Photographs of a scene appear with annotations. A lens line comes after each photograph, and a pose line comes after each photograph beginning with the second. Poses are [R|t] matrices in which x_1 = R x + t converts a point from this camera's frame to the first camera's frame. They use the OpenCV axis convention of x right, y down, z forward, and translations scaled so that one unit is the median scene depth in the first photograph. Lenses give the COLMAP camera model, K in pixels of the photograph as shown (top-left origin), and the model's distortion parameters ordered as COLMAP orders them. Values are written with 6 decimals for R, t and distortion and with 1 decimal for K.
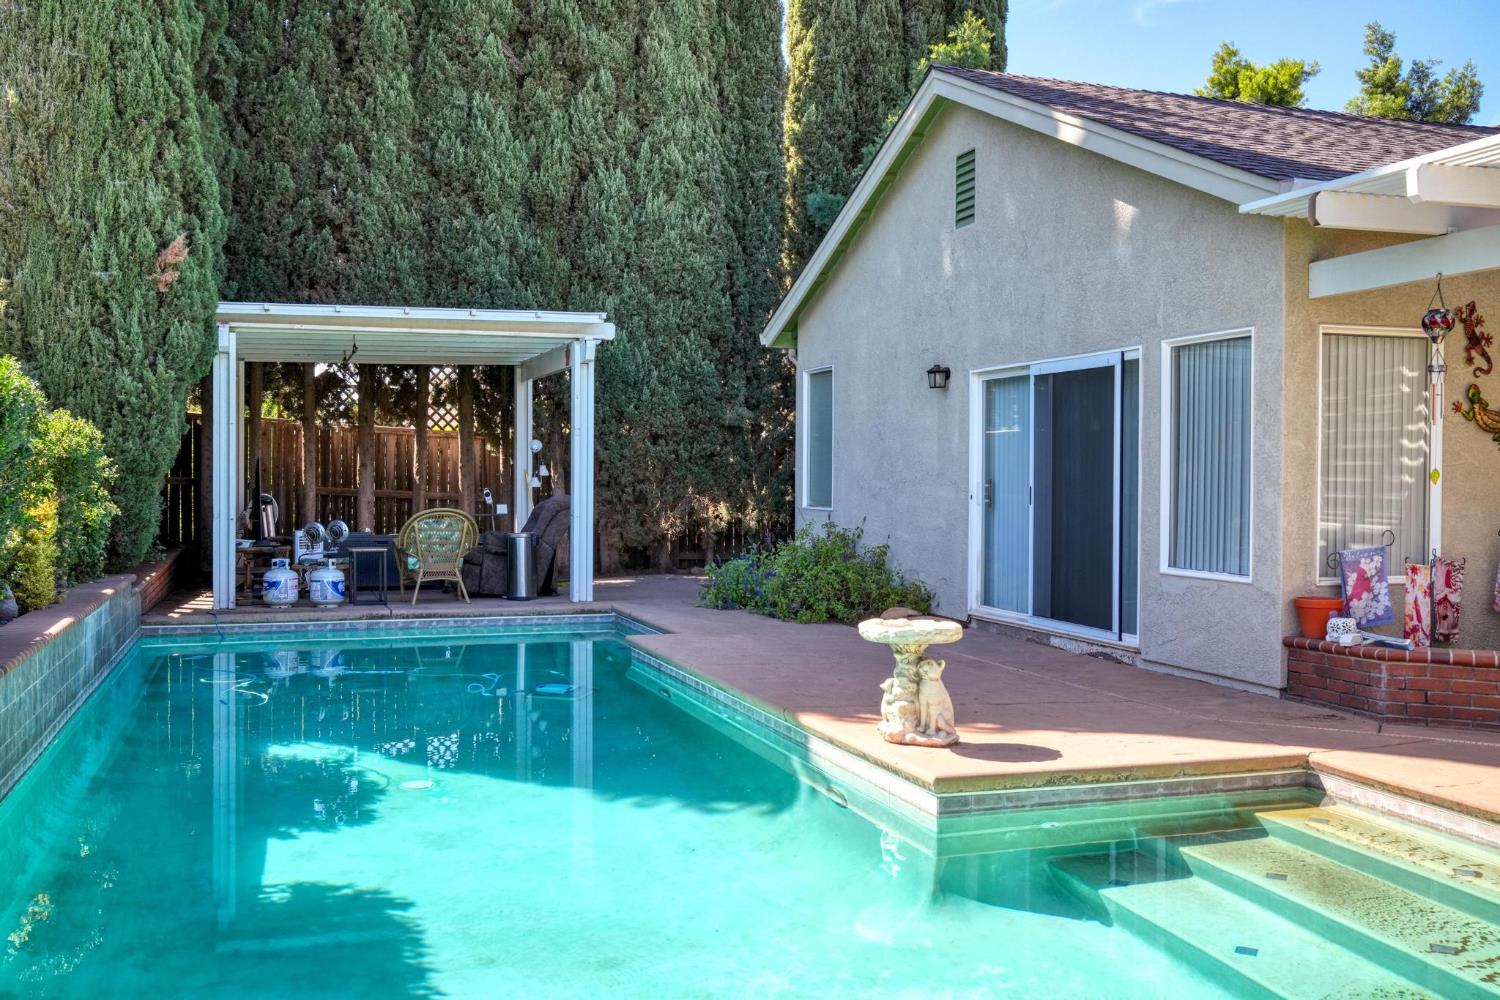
lens RADIAL K [[1392.2, 0, 750.0], [0, 1392.2, 500.0], [0, 0, 1]] dist [-0.024228, 0.100799]
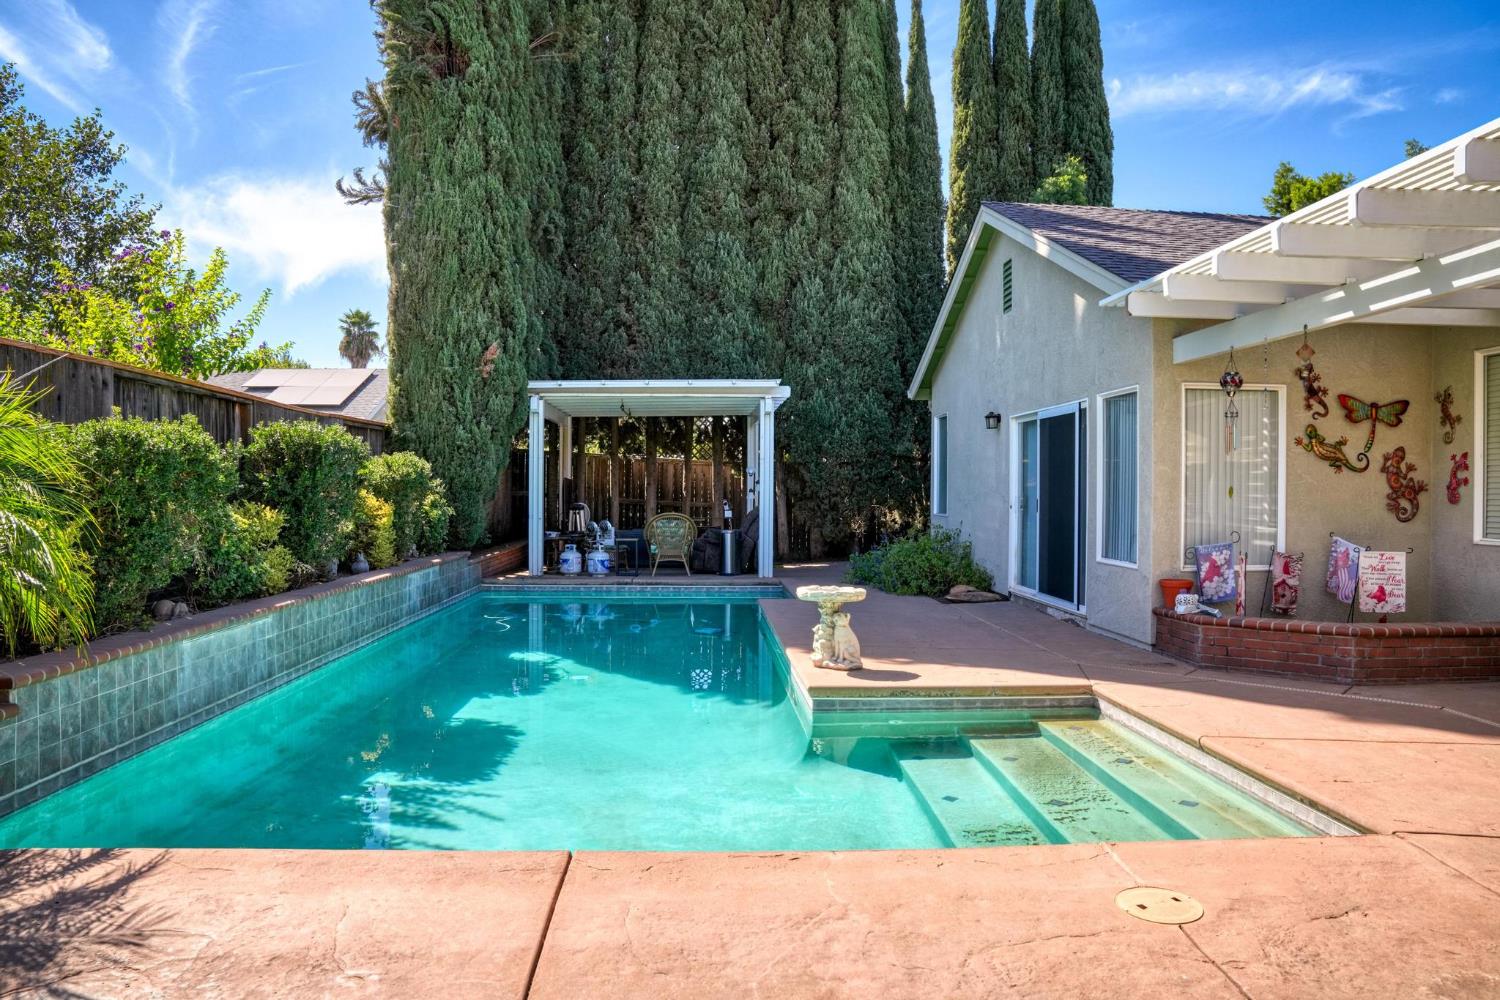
lens RADIAL K [[1038.1, 0, 750.0], [0, 1038.1, 500.0], [0, 0, 1]] dist [-0.148282, 0.114358]
pose [[0.962259, 0.003528, -0.272111, 0.167577], [-0.006074, 0.999945, -0.008514, 0.001243], [0.272066, 0.009845, 0.962228, -0.053944]]
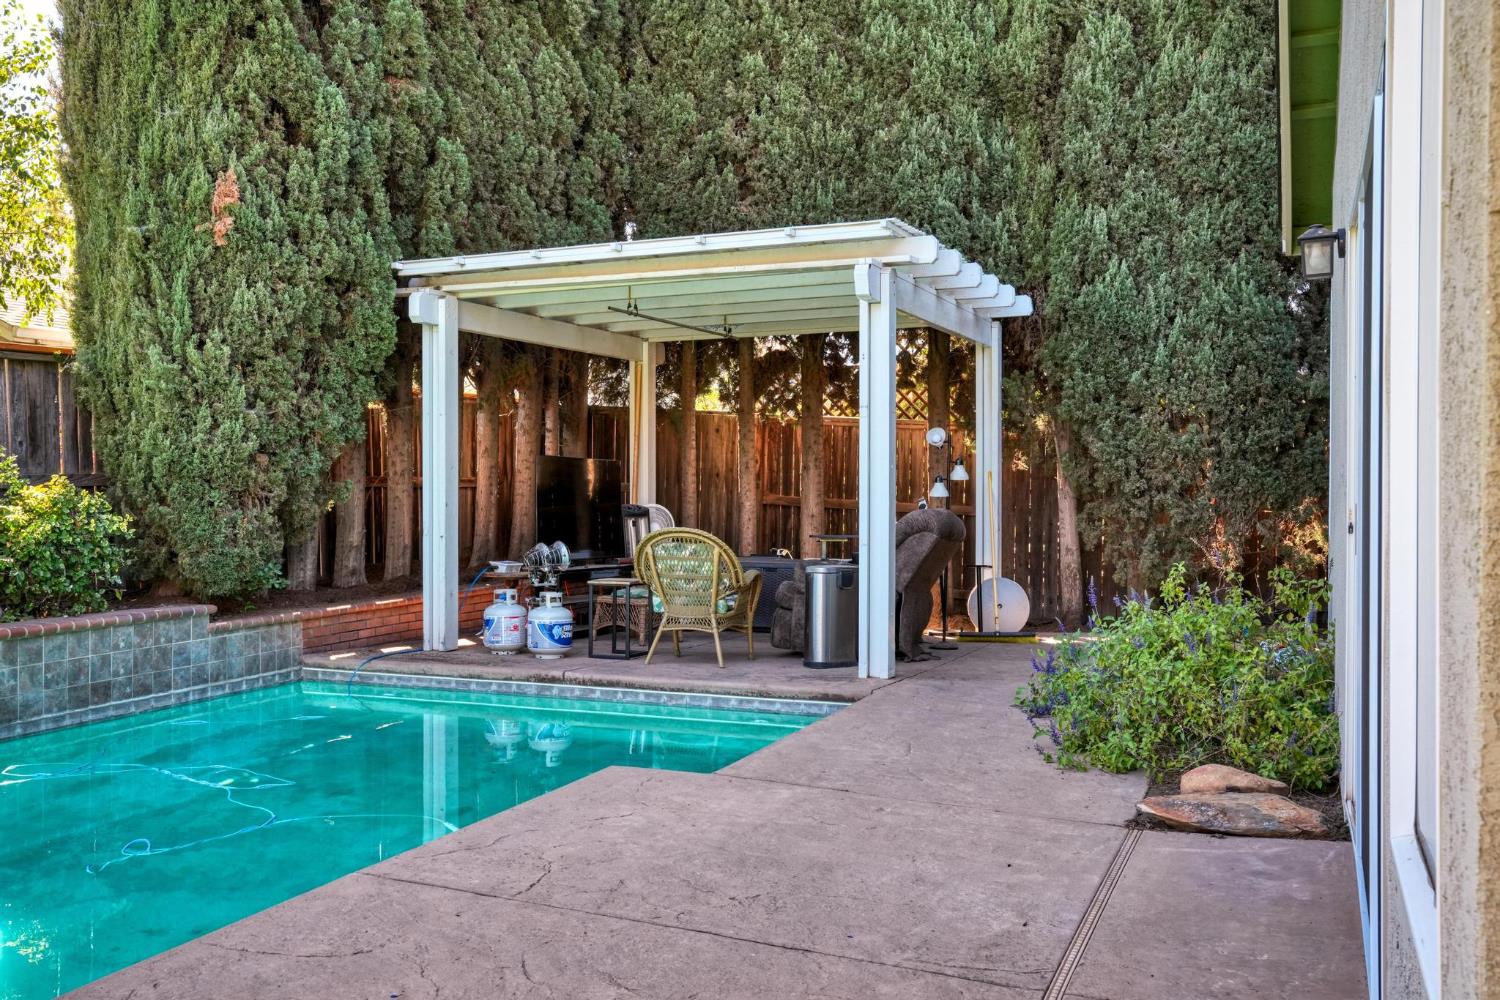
lens RADIAL K [[1392.2, 0, 750.0], [0, 1392.2, 500.0], [0, 0, 1]] dist [-0.024228, 0.100799]
pose [[0.762536, 0.005811, -0.646919, 0.259554], [-0.009047, 0.999958, -0.001682, -0.007072], [0.646882, 0.007135, 0.762557, 0.502519]]
